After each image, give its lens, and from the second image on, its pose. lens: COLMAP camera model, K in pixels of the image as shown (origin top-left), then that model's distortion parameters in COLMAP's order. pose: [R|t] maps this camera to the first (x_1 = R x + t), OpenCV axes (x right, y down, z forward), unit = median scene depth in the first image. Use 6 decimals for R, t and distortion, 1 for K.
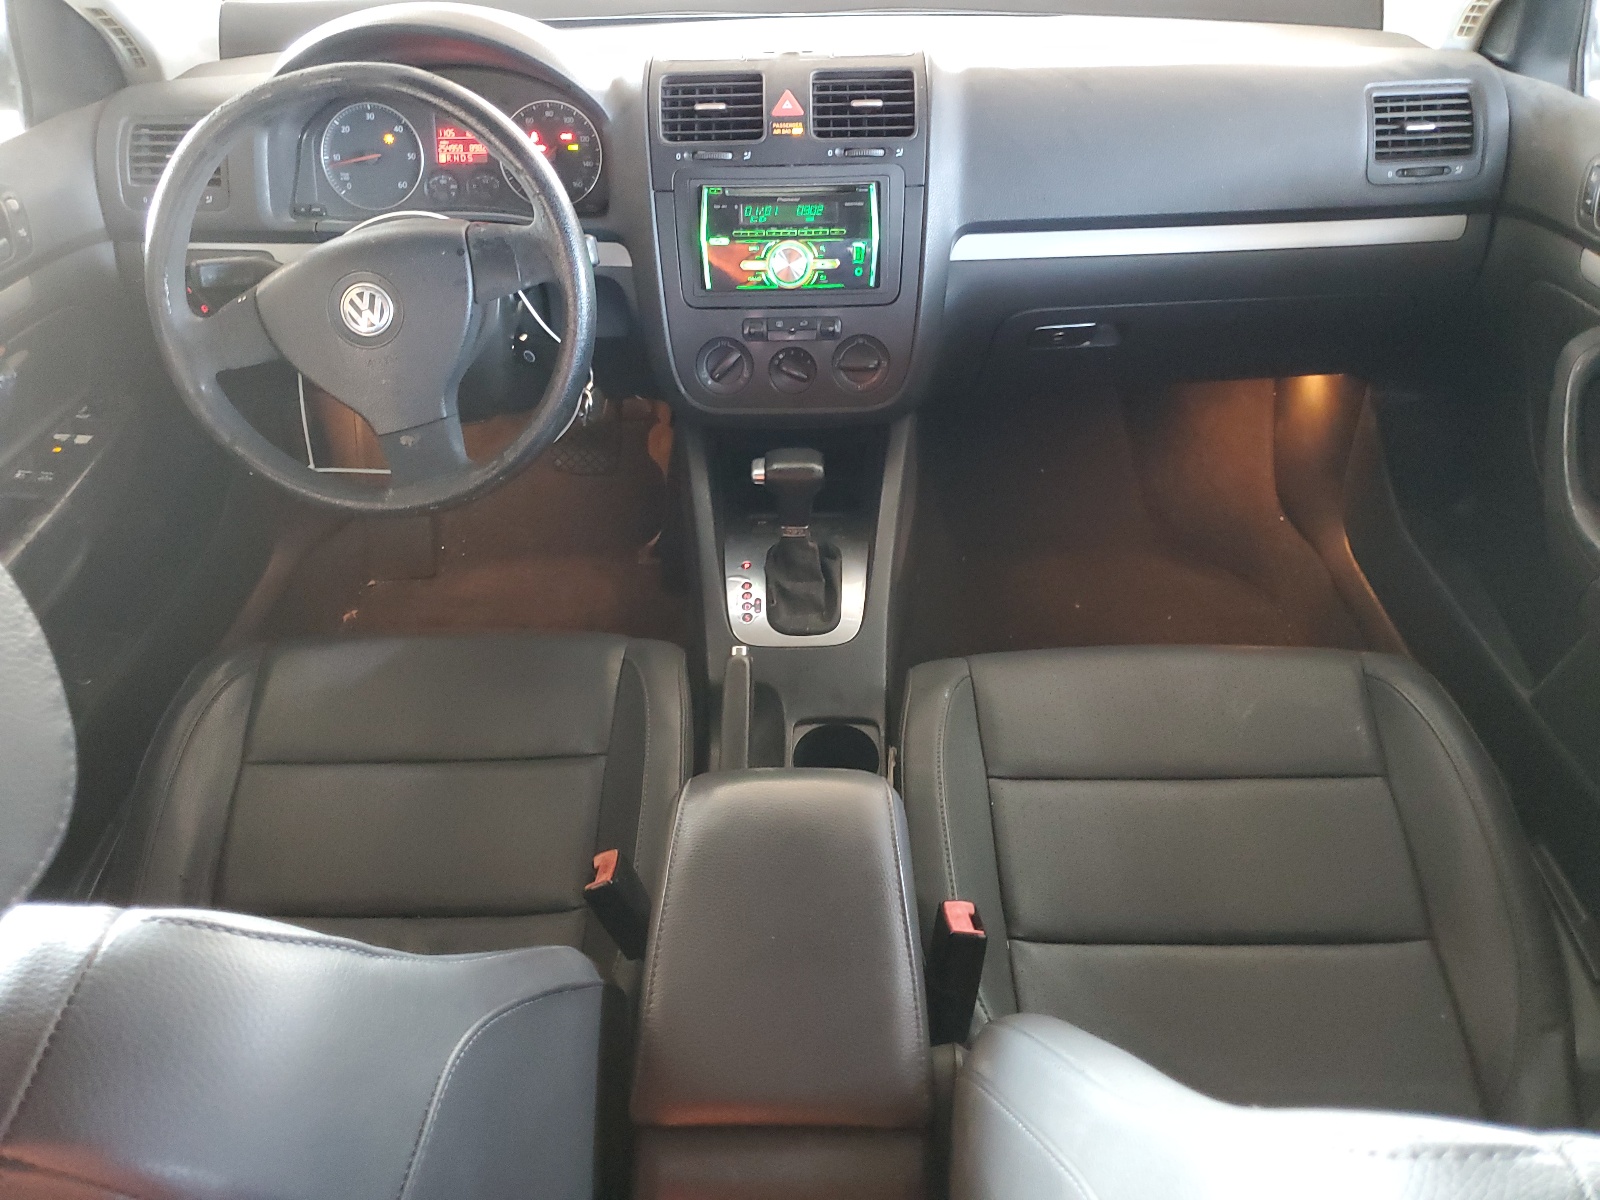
lens RADIAL K [[1342.2, 0, 802.0], [0, 1342.2, 598.7], [0, 0, 1]] dist [0.014625, -0.002711]
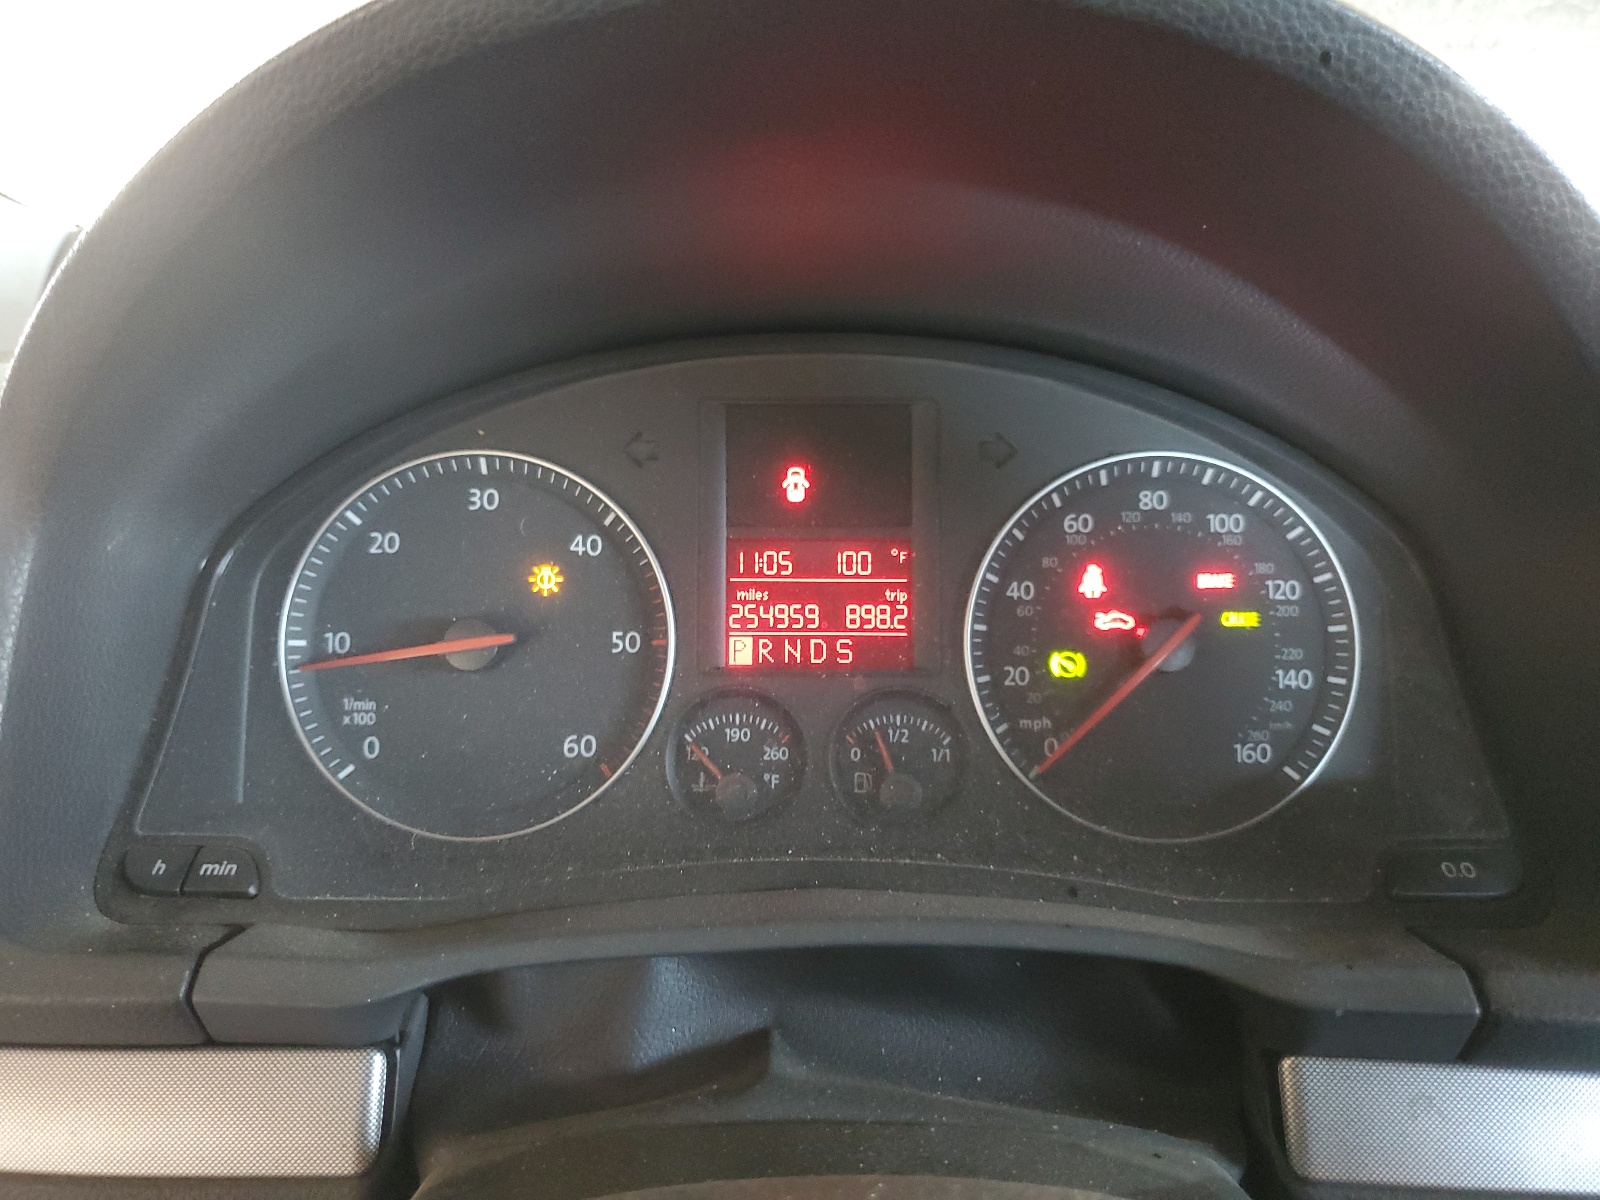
lens RADIAL K [[1342.2, 0, 798.5], [0, 1342.2, 600.7], [0, 0, 1]] dist [0.014625, -0.002711]
pose [[0.999044, 0.016850, 0.040341, -0.267676], [-0.002109, 0.940241, -0.340502, -0.247504], [-0.043667, 0.340091, 0.939378, 0.750361]]
